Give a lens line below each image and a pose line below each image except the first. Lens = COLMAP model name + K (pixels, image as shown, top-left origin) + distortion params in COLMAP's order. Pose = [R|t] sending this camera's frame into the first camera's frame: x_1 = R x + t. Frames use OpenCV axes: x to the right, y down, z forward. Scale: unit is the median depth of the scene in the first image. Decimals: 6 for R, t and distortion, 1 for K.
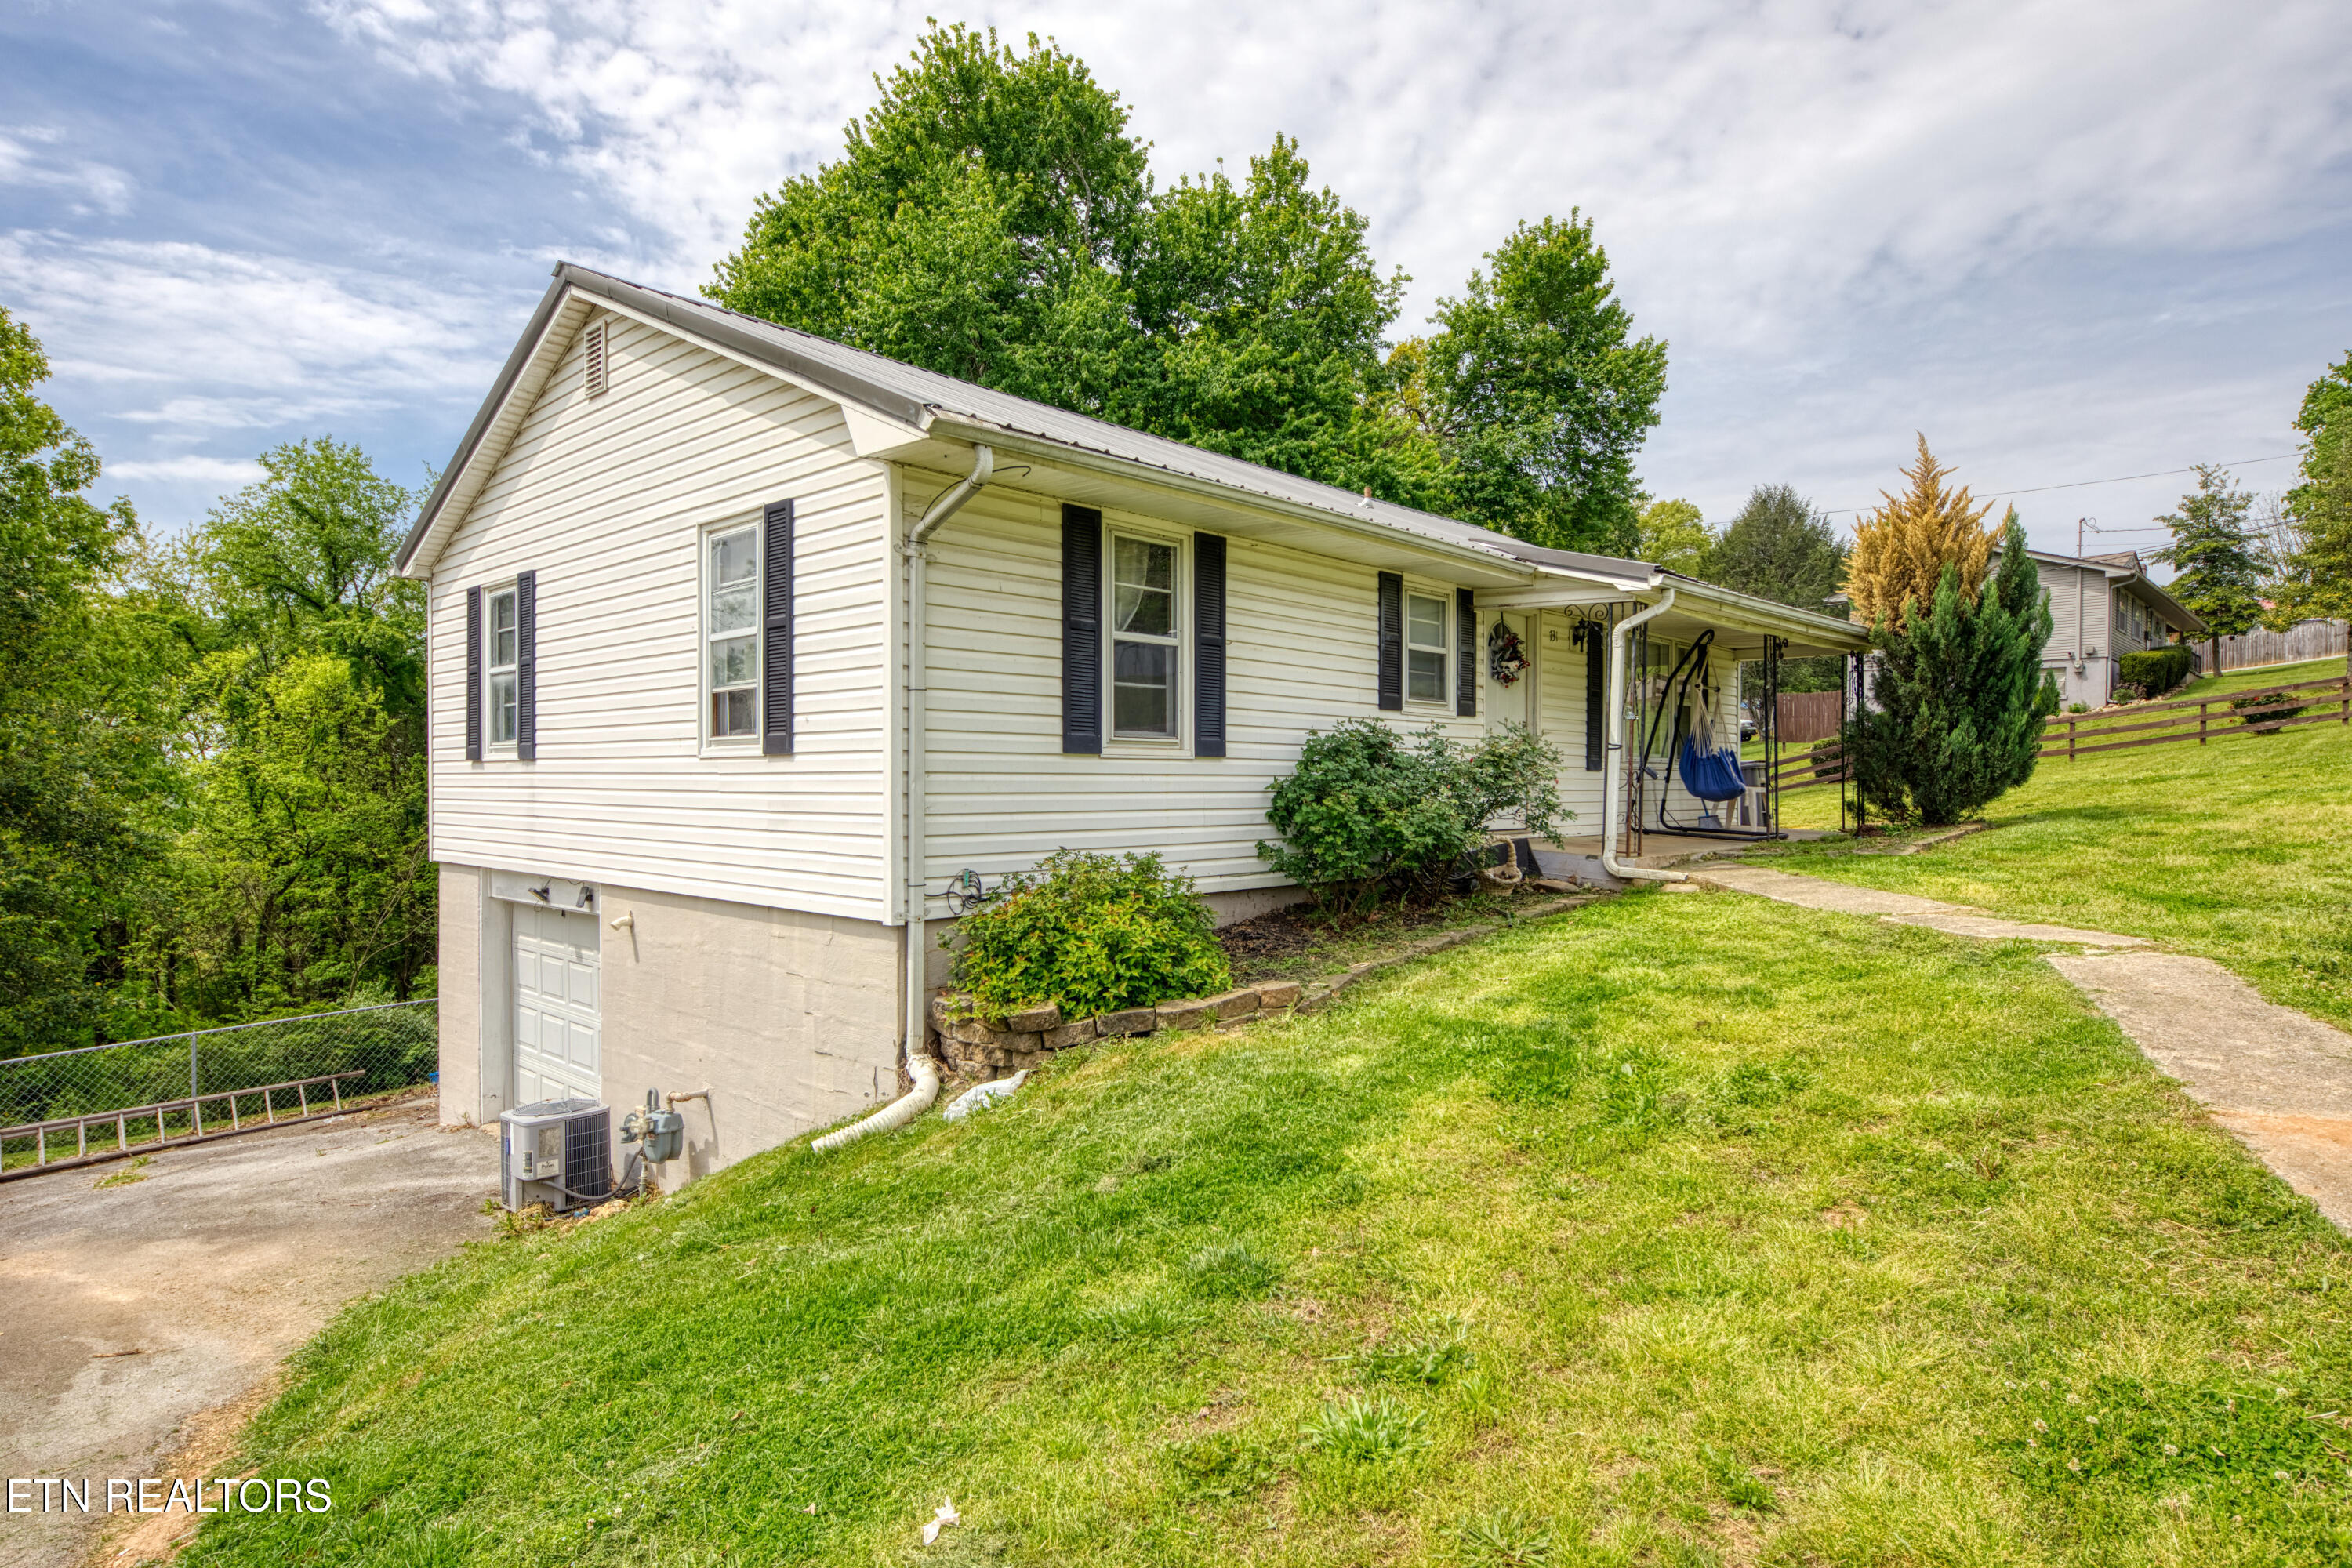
lens RADIAL K [[1257.6, 0, 1216.8], [0, 1257.6, 774.2], [0, 0, 1]] dist [0.004947, 0.001384]
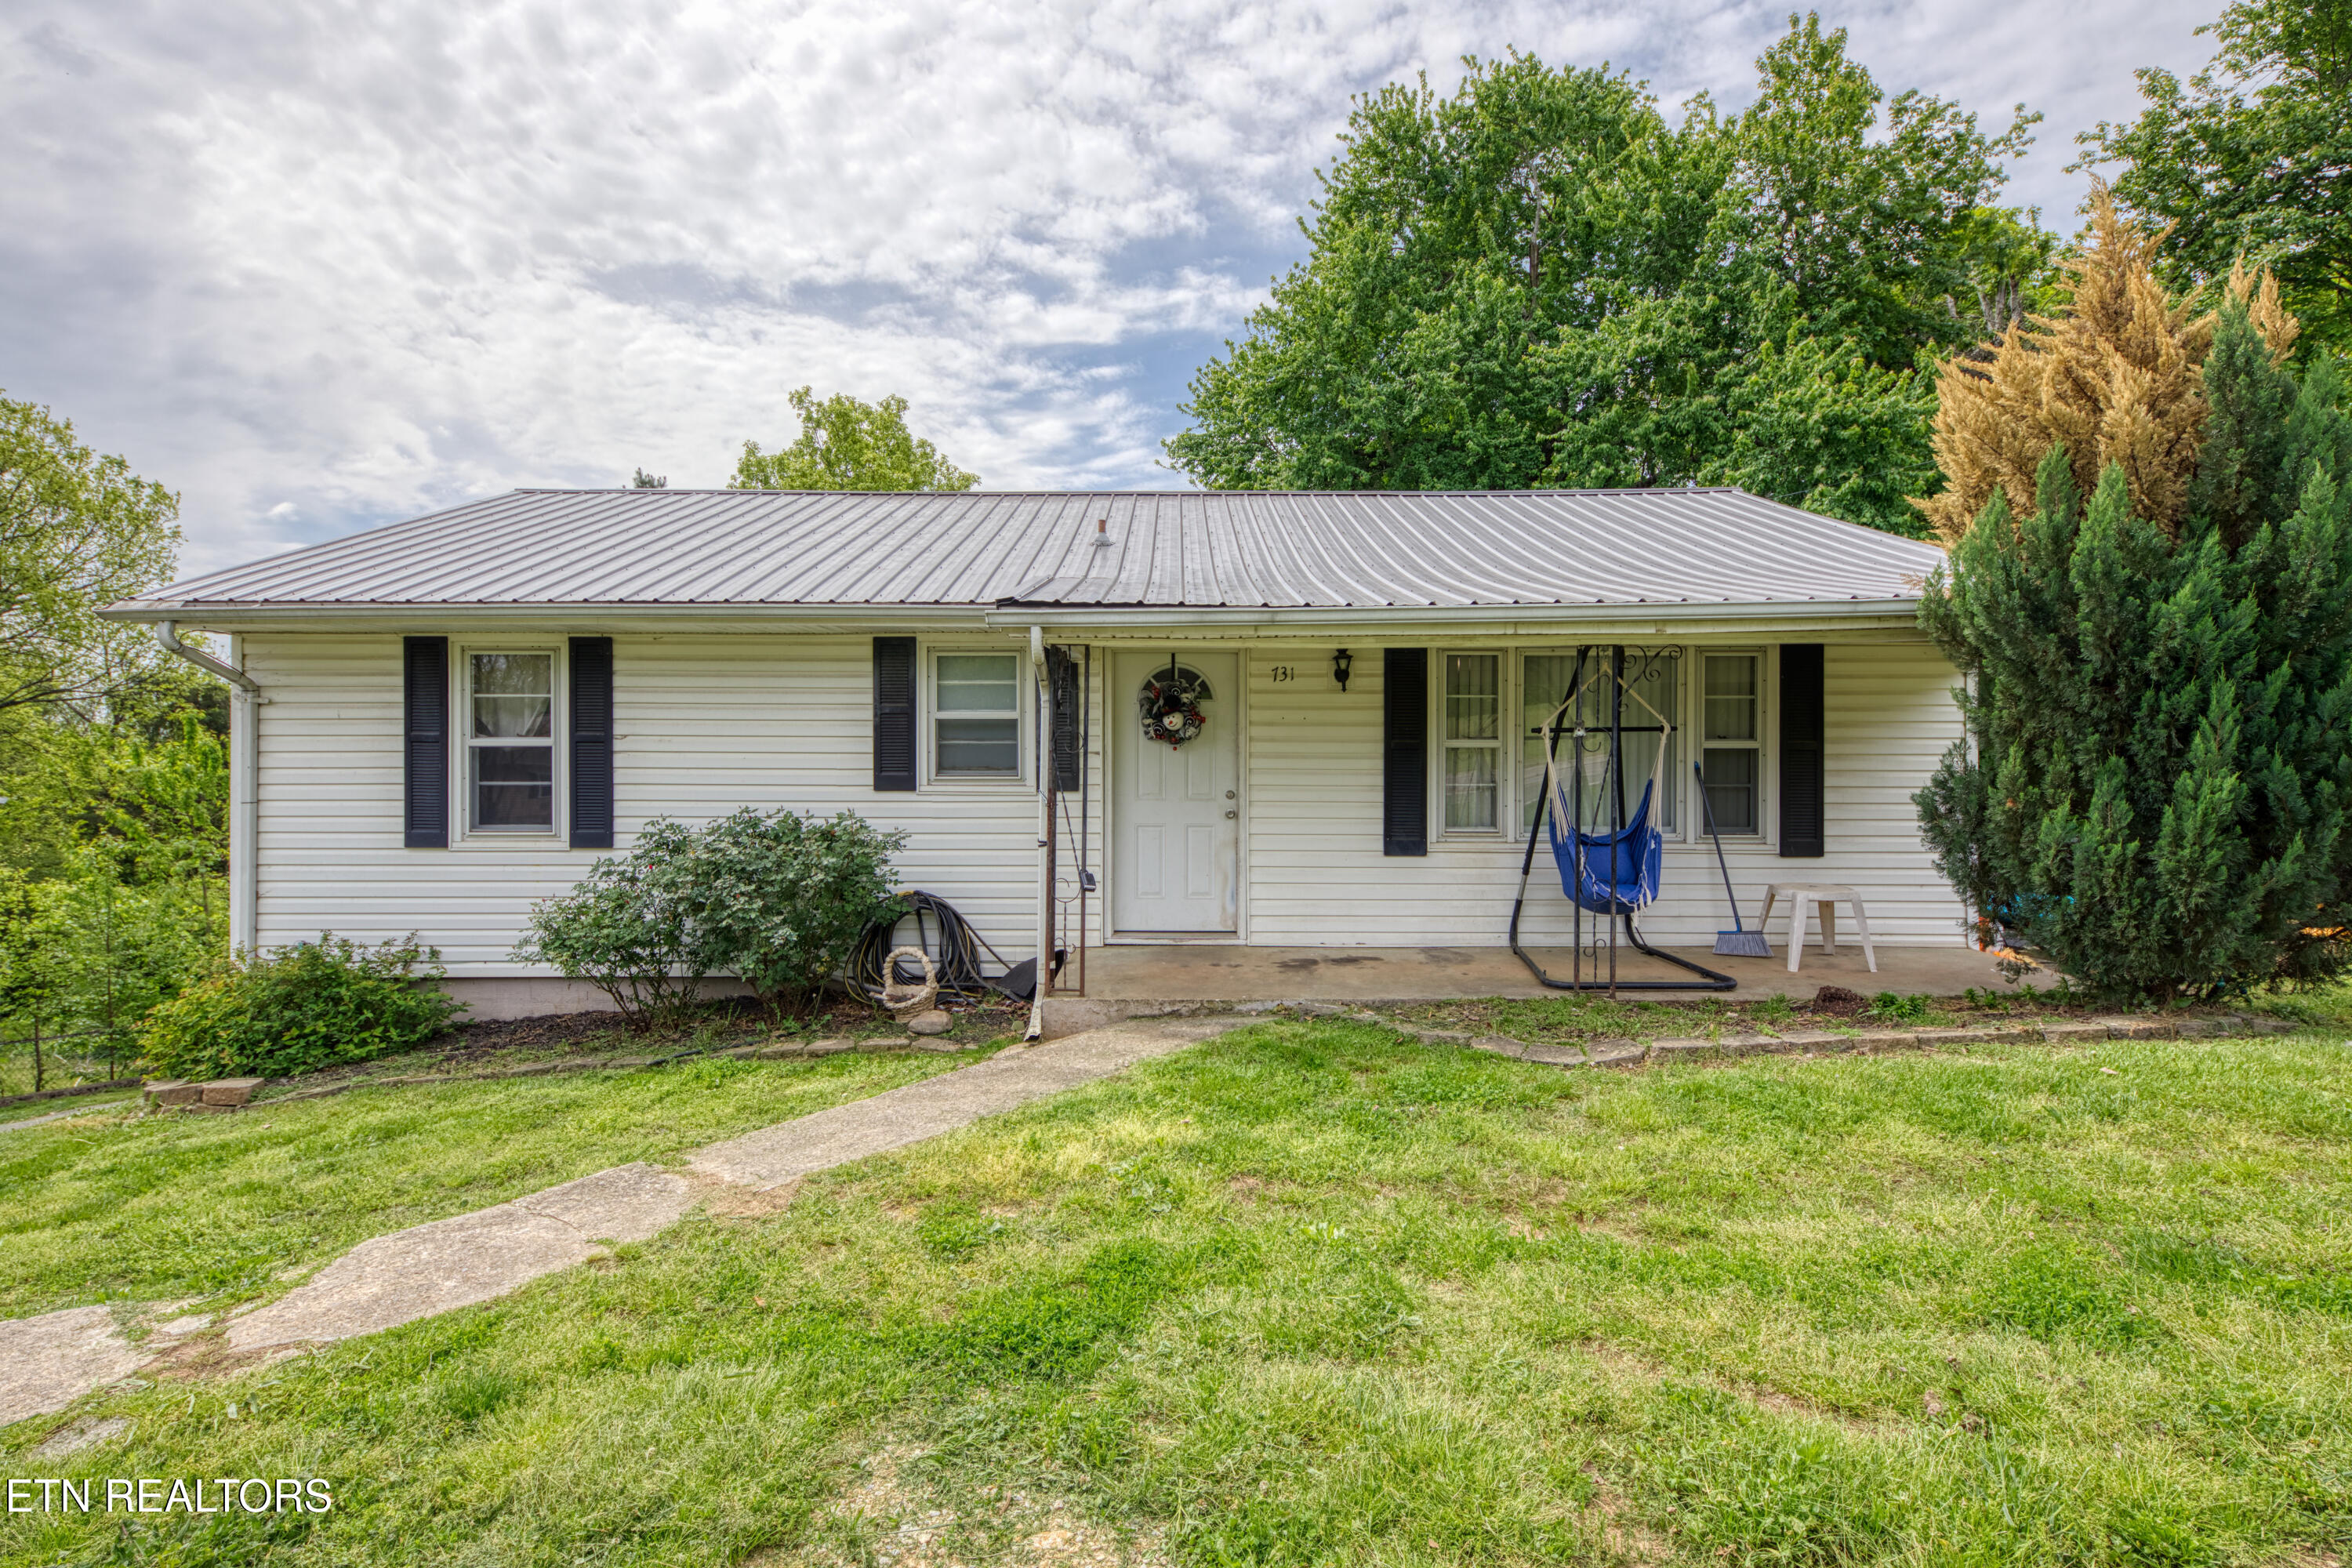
lens RADIAL K [[1071.0, 0, 1175.9], [0, 1071.0, 762.7], [0, 0, 1]] dist [0.005484, 0.002219]
pose [[0.691691, 0.004948, -0.722176, 0.974815], [0.004348, 0.999930, 0.011015, -0.091504], [0.722180, -0.010759, 0.691621, 0.720731]]
